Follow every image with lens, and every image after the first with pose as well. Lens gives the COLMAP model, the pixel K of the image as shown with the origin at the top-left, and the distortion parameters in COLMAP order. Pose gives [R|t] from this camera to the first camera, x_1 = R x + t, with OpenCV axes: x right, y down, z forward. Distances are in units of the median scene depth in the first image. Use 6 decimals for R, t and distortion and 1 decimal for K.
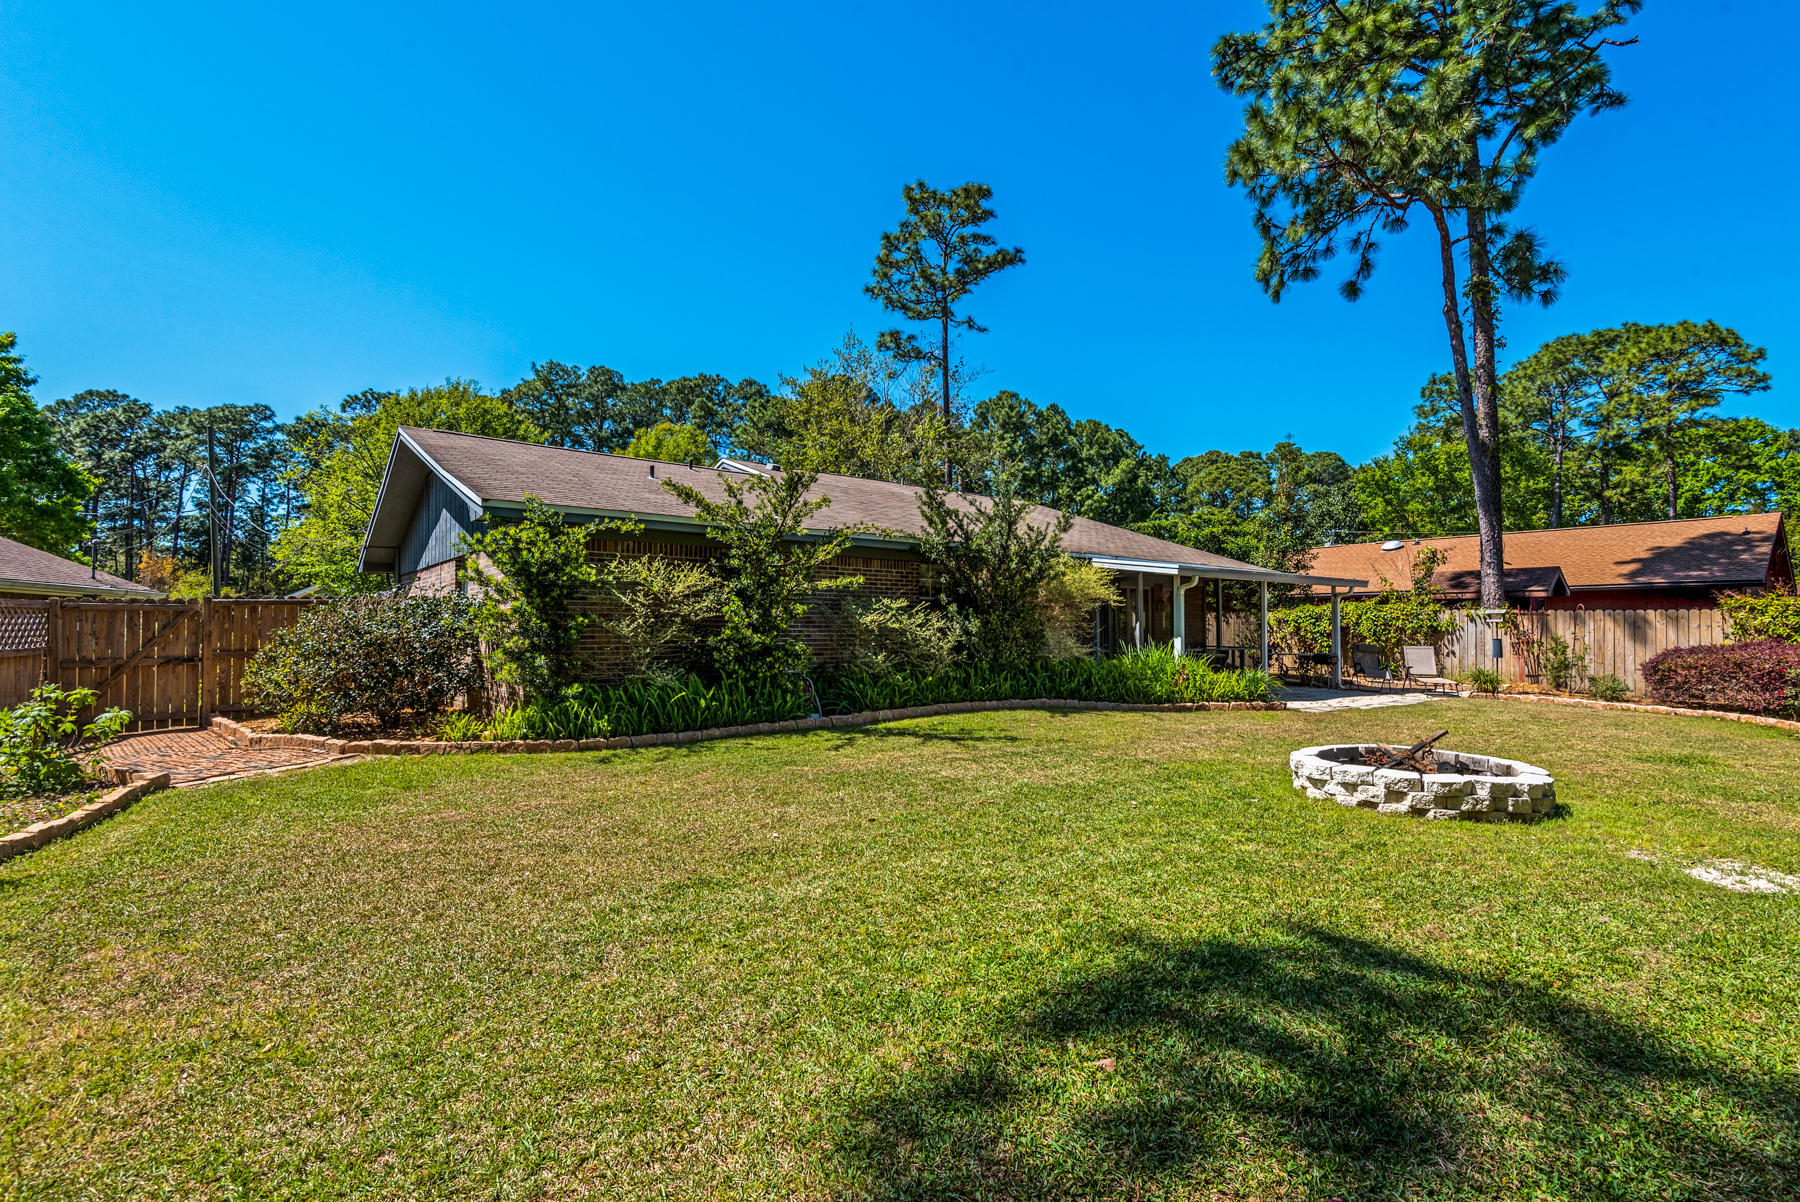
lens RADIAL K [[822.3, 0, 885.4], [0, 822.3, 598.0], [0, 0, 1]] dist [0.033365, -0.021551]
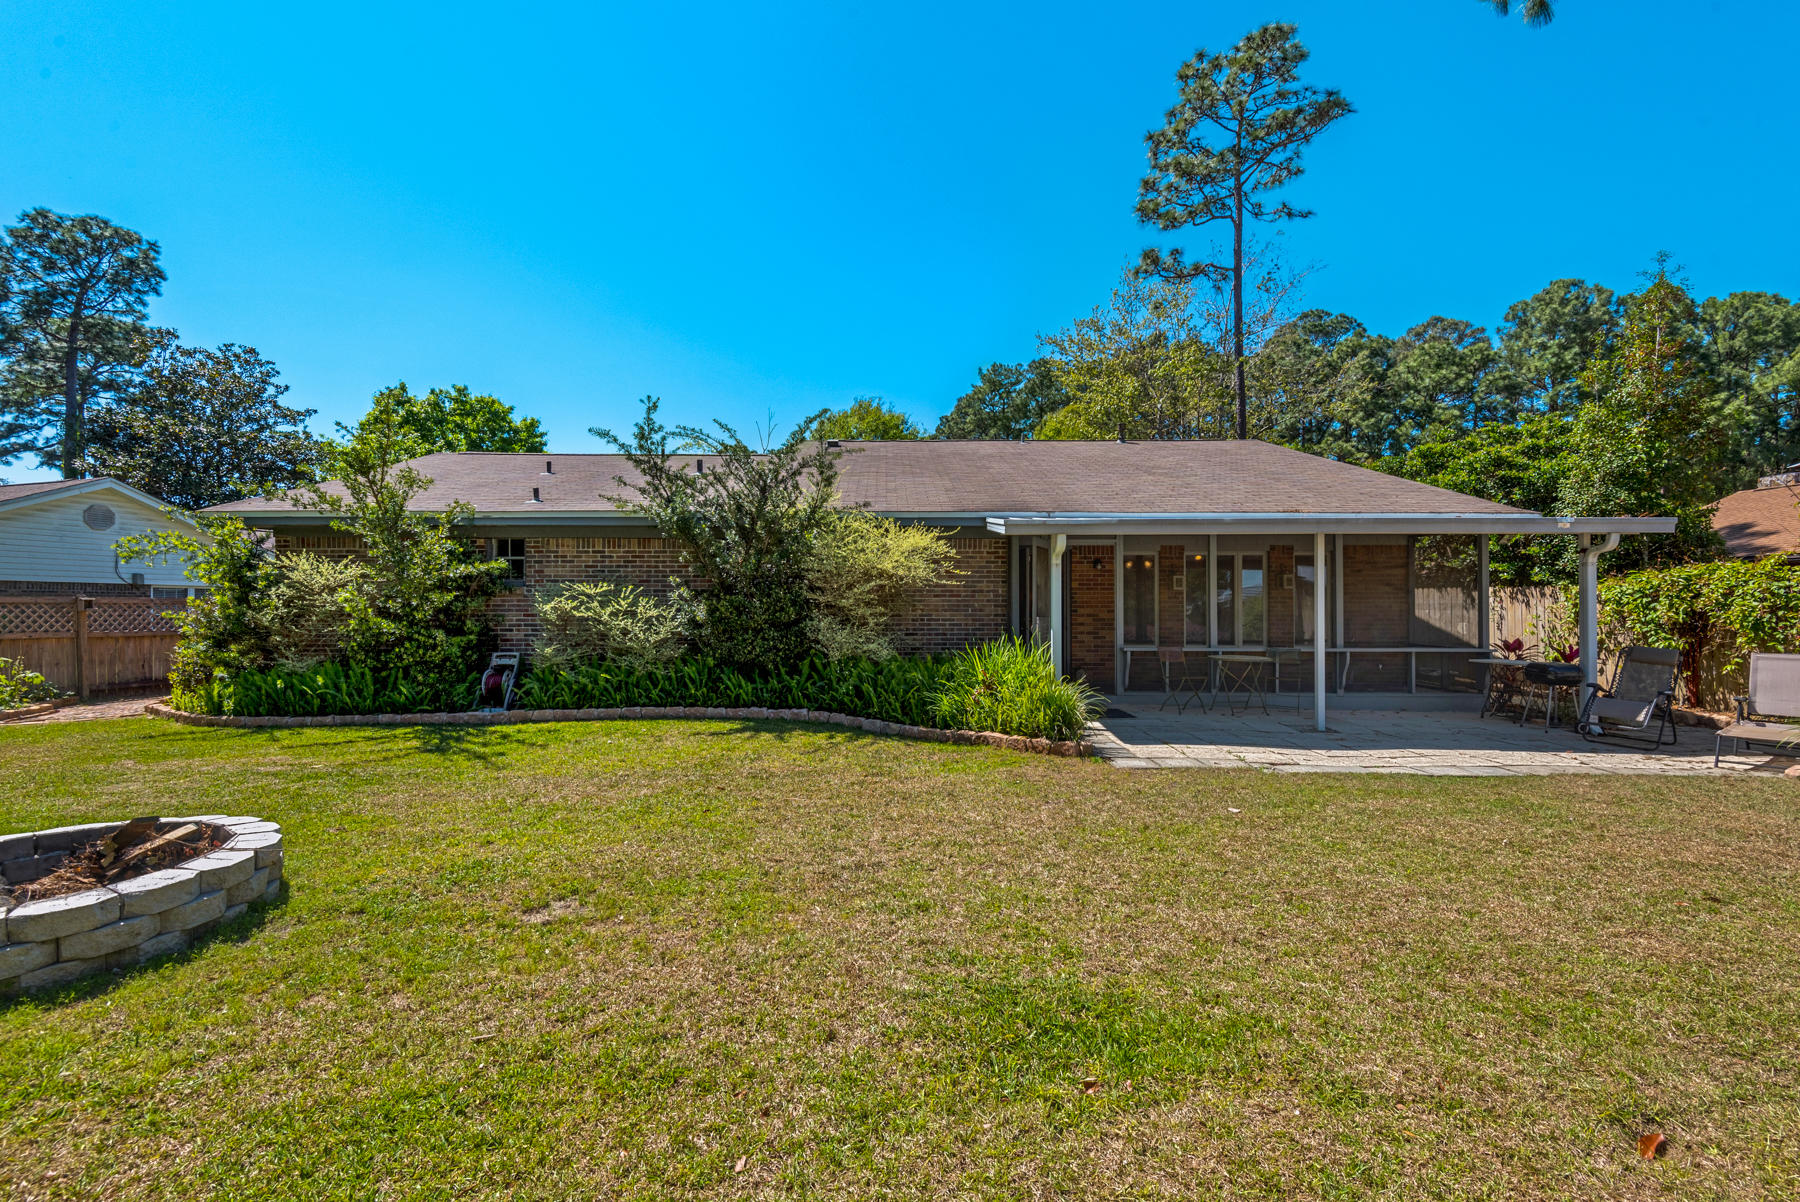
lens RADIAL K [[806.4, 0, 892.2], [0, 806.4, 605.3], [0, 0, 1]] dist [0.030679, -0.020444]
pose [[0.788762, -0.006938, -0.614660, 0.341642], [0.024564, 0.999493, 0.020240, 0.006154], [0.614208, -0.031063, 0.788533, 0.221461]]
